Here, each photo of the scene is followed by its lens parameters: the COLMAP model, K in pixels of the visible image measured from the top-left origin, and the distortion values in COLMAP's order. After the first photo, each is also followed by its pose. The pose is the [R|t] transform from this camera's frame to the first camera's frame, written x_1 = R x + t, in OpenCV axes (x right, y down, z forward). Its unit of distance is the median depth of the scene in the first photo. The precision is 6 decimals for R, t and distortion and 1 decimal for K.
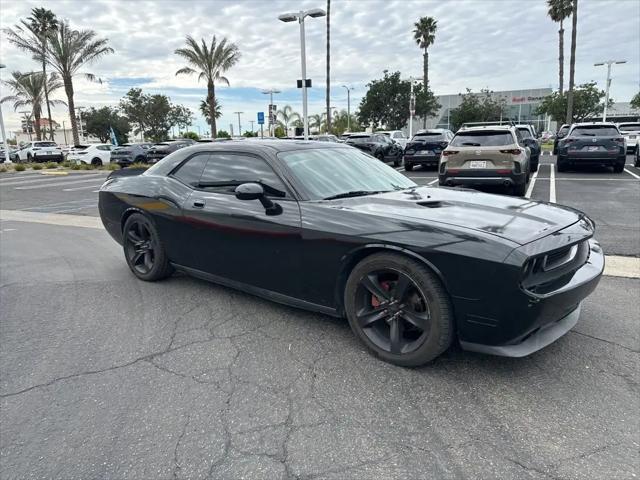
lens RADIAL K [[451.0, 0, 315.9], [0, 451.0, 236.4], [0, 0, 1]] dist [0.035061, -0.035352]
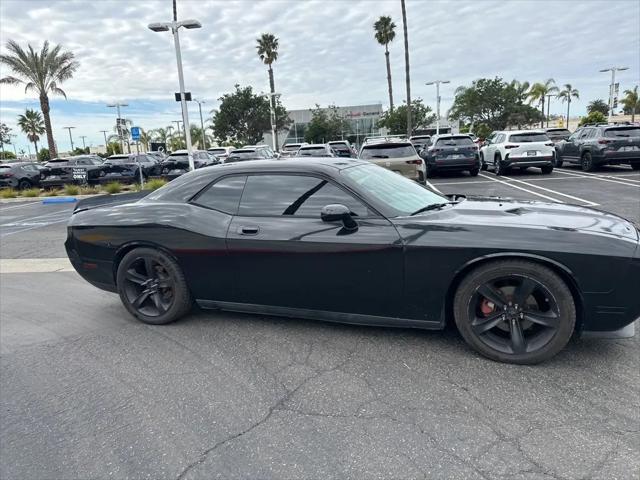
lens RADIAL K [[451.0, 0, 317.2], [0, 451.0, 244.1], [0, 0, 1]] dist [0.035061, -0.035352]
pose [[0.942536, -0.093106, 0.320870, -0.044180], [0.097337, 0.995247, 0.002868, -0.003498], [-0.319612, 0.028529, 0.947119, 0.009968]]
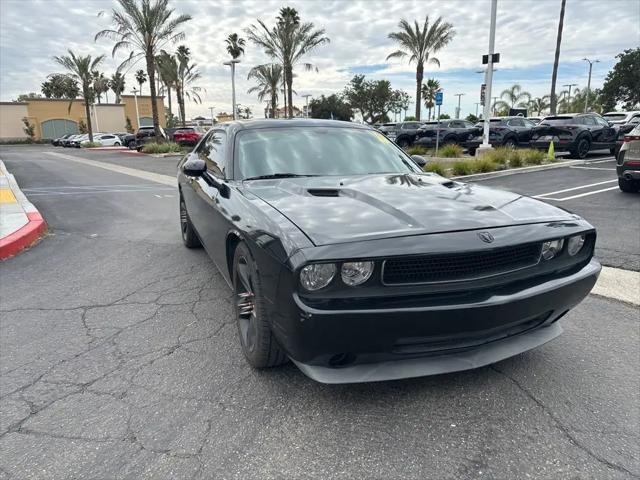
lens RADIAL K [[451.0, 0, 315.0], [0, 451.0, 240.8], [0, 0, 1]] dist [0.035061, -0.035352]
pose [[0.886330, 0.116004, -0.448288, 0.051157], [-0.097493, 0.993161, 0.064243, -0.002542], [0.452674, -0.013235, 0.891578, 0.018247]]
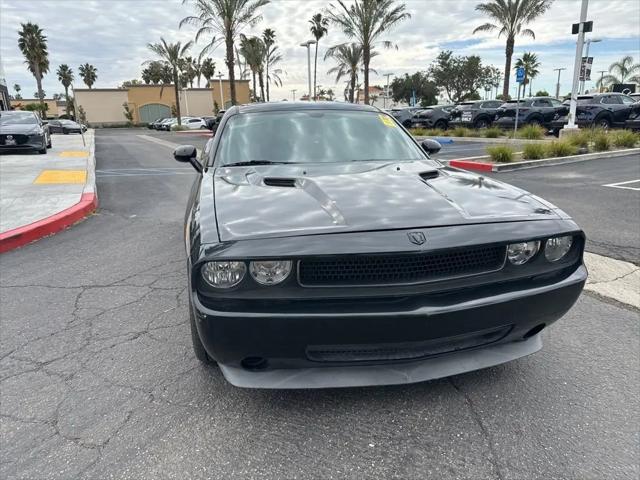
lens RADIAL K [[451.0, 0, 315.5], [0, 451.0, 240.8], [0, 0, 1]] dist [0.035061, -0.035352]
pose [[0.789567, 0.164094, -0.591319, 0.064535], [-0.113935, 0.986031, 0.121495, -0.005735], [0.602995, -0.028557, 0.797233, 0.031670]]
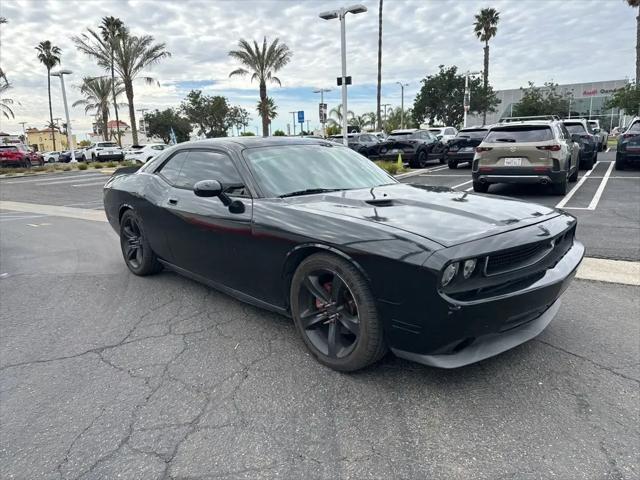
lens RADIAL K [[451.0, 0, 315.7], [0, 451.0, 237.5], [0, 0, 1]] dist [0.035061, -0.035352]
pose [[0.992101, 0.017173, -0.124257, 0.019157], [-0.016525, 0.999844, 0.006246, -0.000100], [0.124345, -0.004143, 0.992230, 0.003385]]
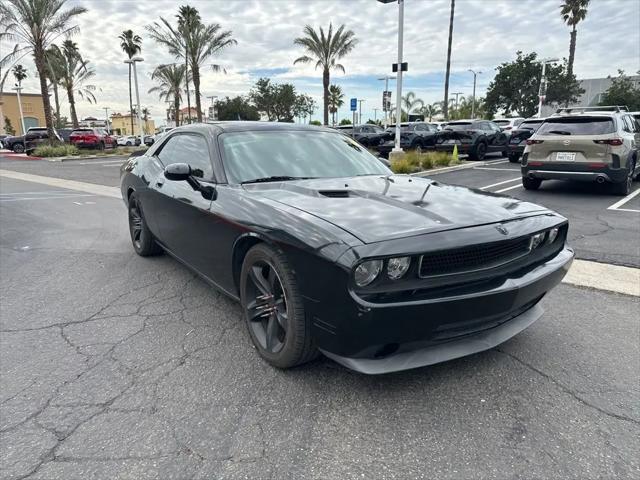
lens RADIAL K [[451.0, 0, 315.2], [0, 451.0, 242.4], [0, 0, 1]] dist [0.035061, -0.035352]
pose [[0.962525, 0.075019, -0.260611, 0.036750], [-0.065623, 0.996848, 0.044580, -0.000884], [0.263134, -0.025807, 0.964414, 0.010464]]
